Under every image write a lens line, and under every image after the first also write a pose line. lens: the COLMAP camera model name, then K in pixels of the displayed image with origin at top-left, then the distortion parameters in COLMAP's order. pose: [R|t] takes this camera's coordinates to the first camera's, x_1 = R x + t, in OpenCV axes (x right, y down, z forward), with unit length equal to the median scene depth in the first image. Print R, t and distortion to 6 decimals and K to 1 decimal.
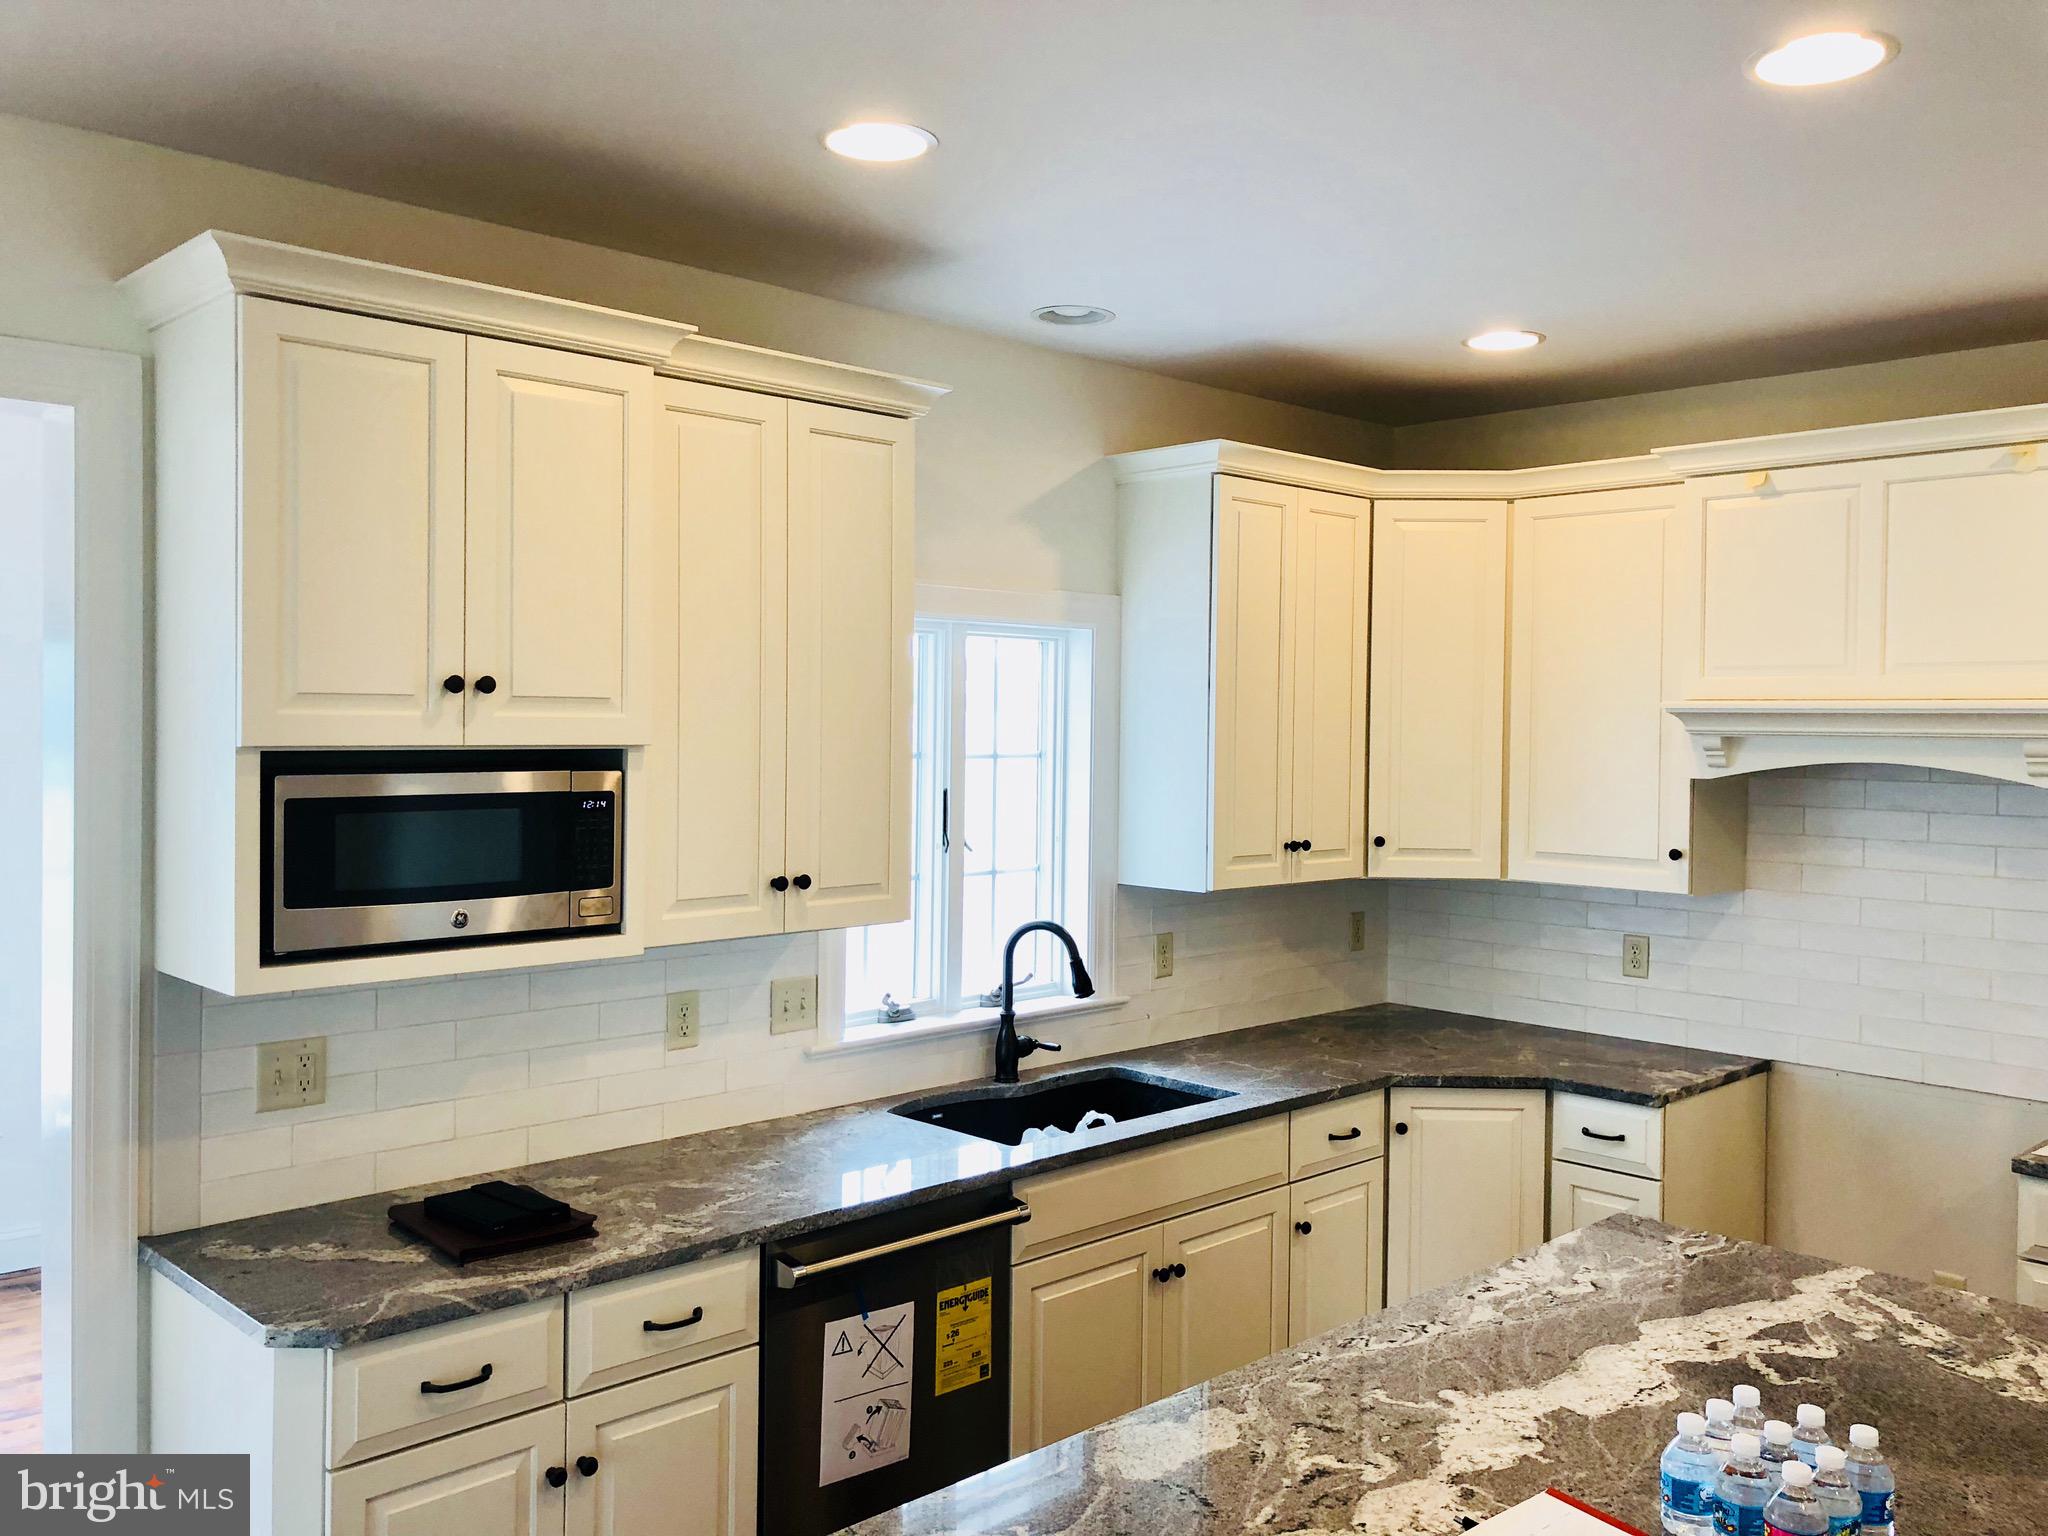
lens RADIAL K [[1672.8, 0, 1046.1], [0, 1672.8, 748.7], [0, 0, 1]] dist [0.009436, 0.003299]
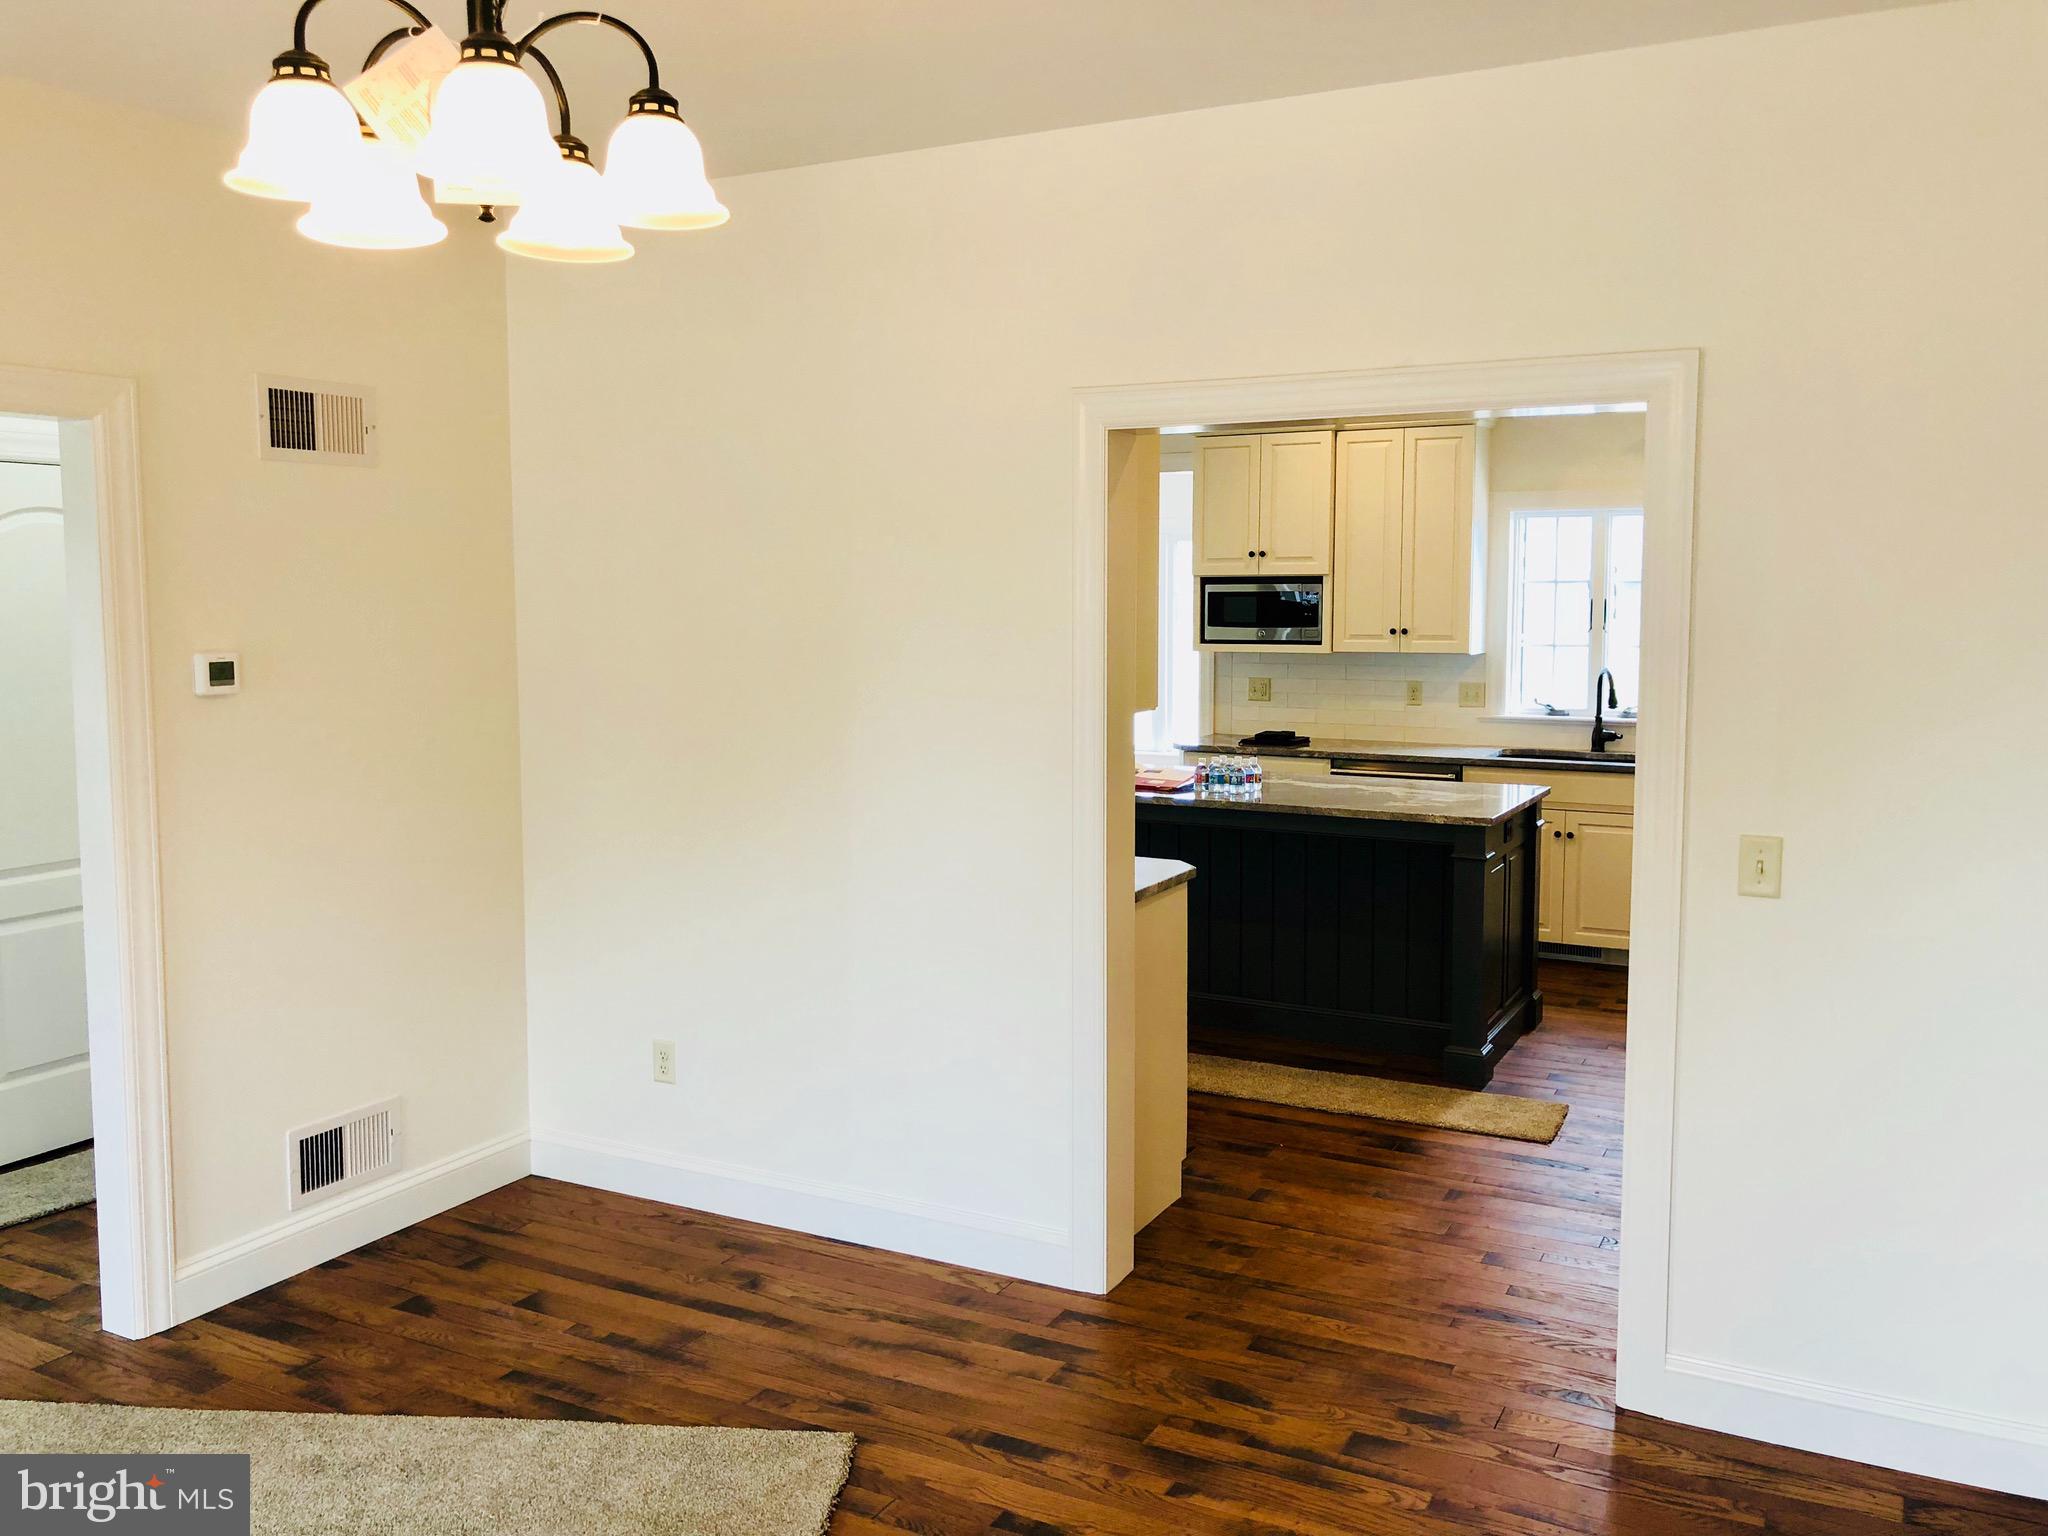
lens RADIAL K [[1699.7, 0, 1013.9], [0, 1699.7, 756.6], [0, 0, 1]] dist [0.029168, -0.016293]
pose [[0.304479, 0.084731, -0.948743, 2.072979], [-0.009287, 0.996252, 0.085994, 0.055094], [0.952474, -0.017373, 0.304125, -0.284155]]
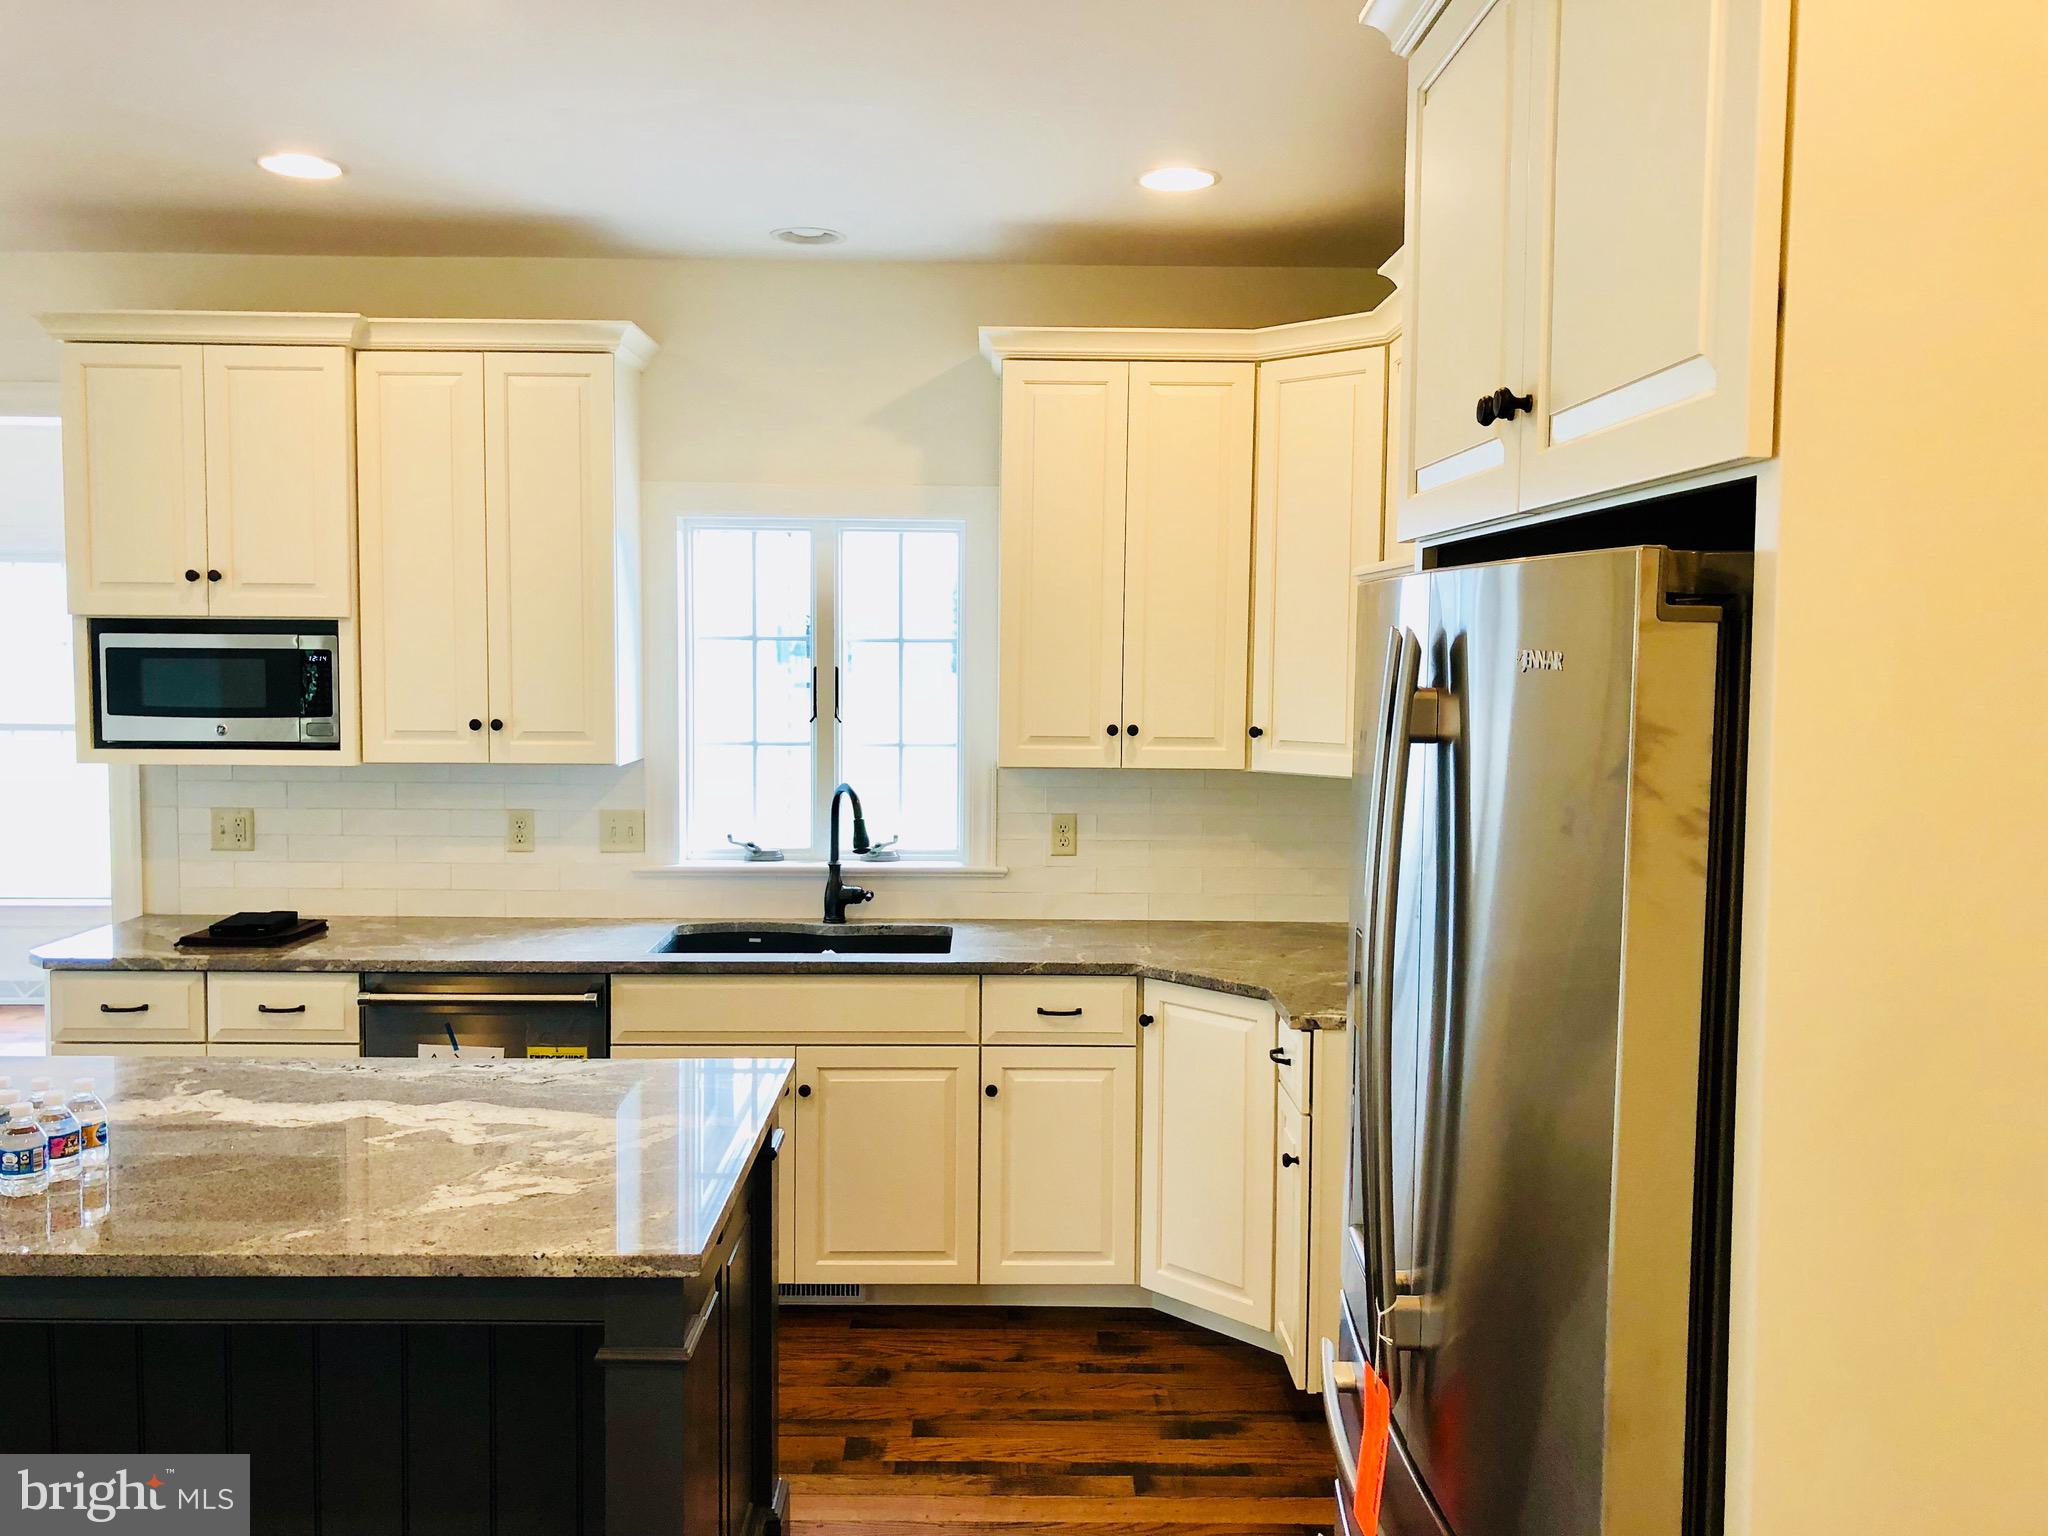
lens RADIAL K [[1671.4, 0, 1027.5], [0, 1671.4, 750.4], [0, 0, 1]] dist [0.011102, 0.002008]
pose [[0.729264, 0.038551, -0.683145, 1.085817], [-0.011694, 0.998968, 0.043890, 0.038905], [0.684132, -0.024019, 0.728963, 0.338931]]
